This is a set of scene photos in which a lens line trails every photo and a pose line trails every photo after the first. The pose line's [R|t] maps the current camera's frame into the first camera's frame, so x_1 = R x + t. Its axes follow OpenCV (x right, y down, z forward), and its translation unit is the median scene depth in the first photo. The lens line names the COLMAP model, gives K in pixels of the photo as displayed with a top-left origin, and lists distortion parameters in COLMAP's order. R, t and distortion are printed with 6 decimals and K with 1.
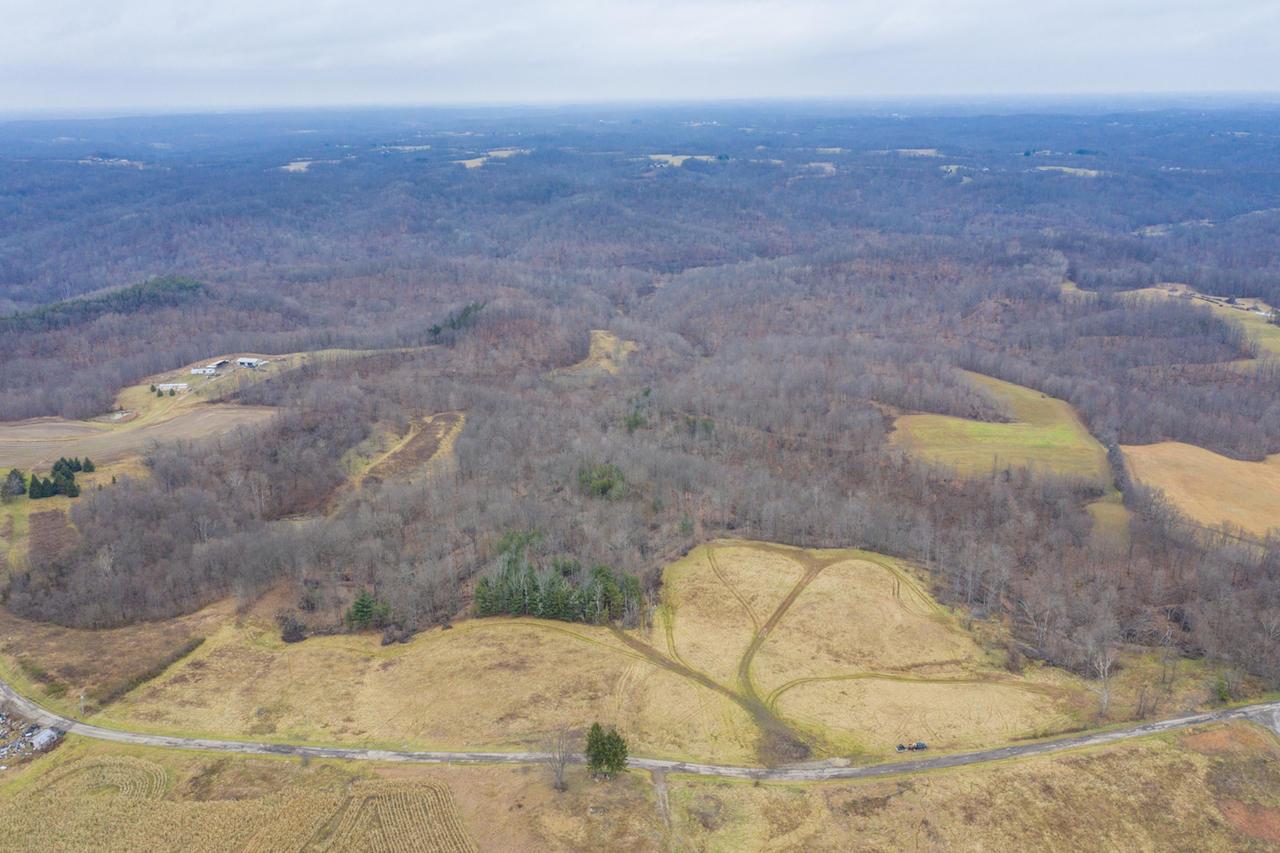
lens RADIAL K [[1010.7, 0, 640.0], [0, 1010.7, 426.5], [0, 0, 1]] dist [-0.014922, 0.000644]
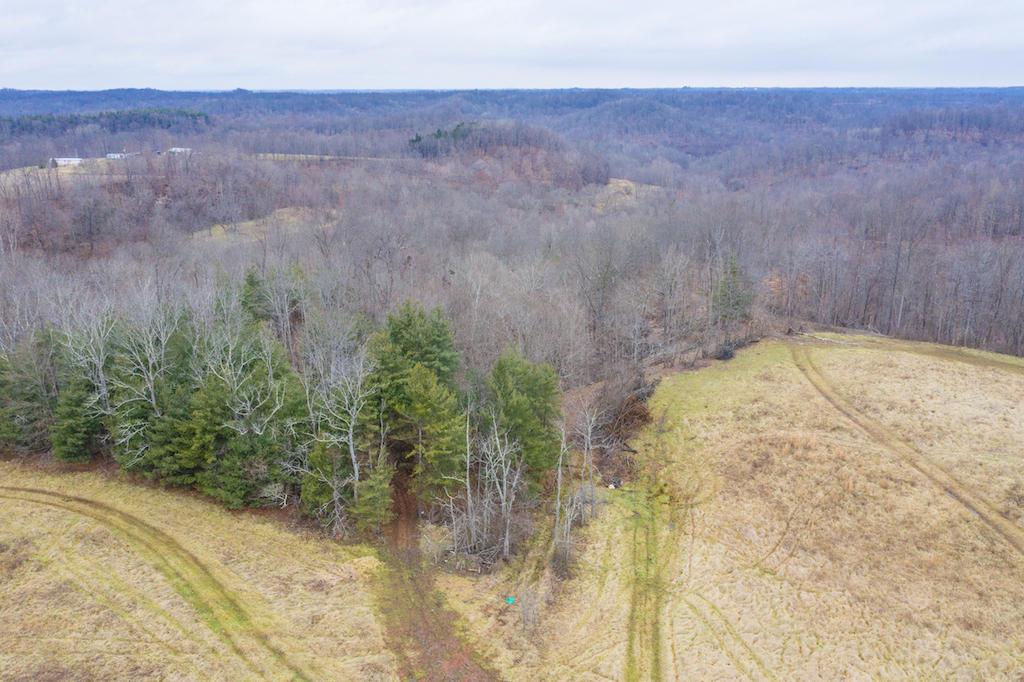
lens RADIAL K [[808.6, 0, 512.0], [0, 808.6, 341.0], [0, 0, 1]] dist [-0.014922, 0.000644]
pose [[0.978281, 0.070734, -0.194841, 0.028743], [-0.073736, 0.997244, -0.008184, 0.142131], [0.193725, 0.022373, 0.980801, 0.780541]]
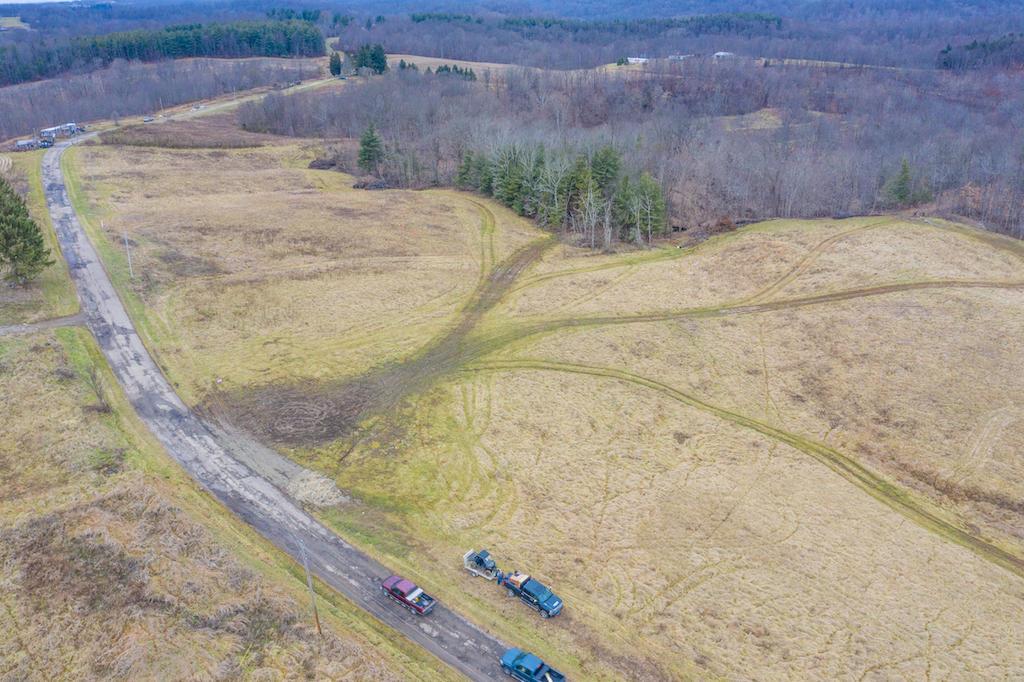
lens RADIAL K [[808.6, 0, 512.0], [0, 808.6, 341.0], [0, 0, 1]] dist [-0.014922, 0.000644]
pose [[0.597635, 0.315909, -0.736908, 0.315772], [-0.231897, 0.947928, 0.218302, 0.150239], [0.767500, 0.040422, 0.639774, 0.636506]]
